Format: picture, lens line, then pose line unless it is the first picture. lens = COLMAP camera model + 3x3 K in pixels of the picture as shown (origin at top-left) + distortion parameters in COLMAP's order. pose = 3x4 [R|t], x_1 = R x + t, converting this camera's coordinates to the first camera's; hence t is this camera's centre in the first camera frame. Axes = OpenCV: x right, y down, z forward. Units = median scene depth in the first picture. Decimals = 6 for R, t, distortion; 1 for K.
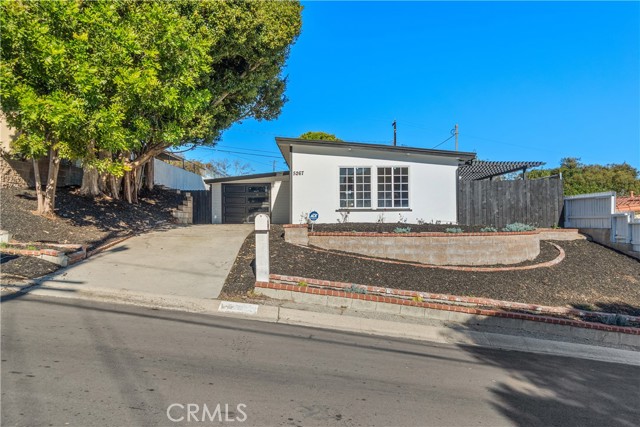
lens RADIAL K [[506.9, 0, 320.0], [0, 506.9, 213.5], [0, 0, 1]] dist [0.004354, 0.001523]
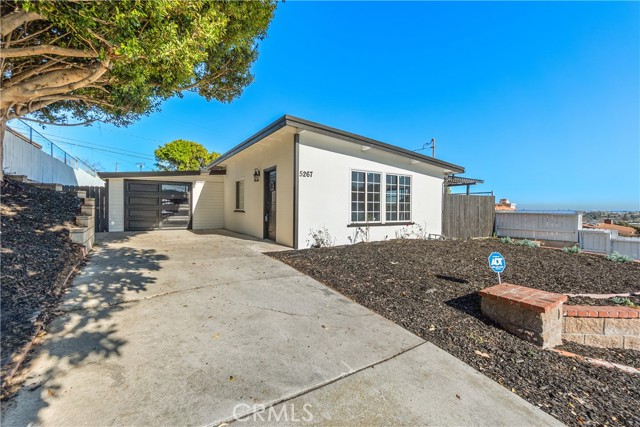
lens RADIAL K [[281.8, 0, 319.4], [0, 281.8, 207.5], [0, 0, 1]] dist [-0.002029, -0.000320]
pose [[0.849233, 0.014370, 0.527823, -0.232849], [-0.022432, 0.999709, 0.008875, -0.036717], [-0.527541, -0.019378, 0.849308, 0.654971]]
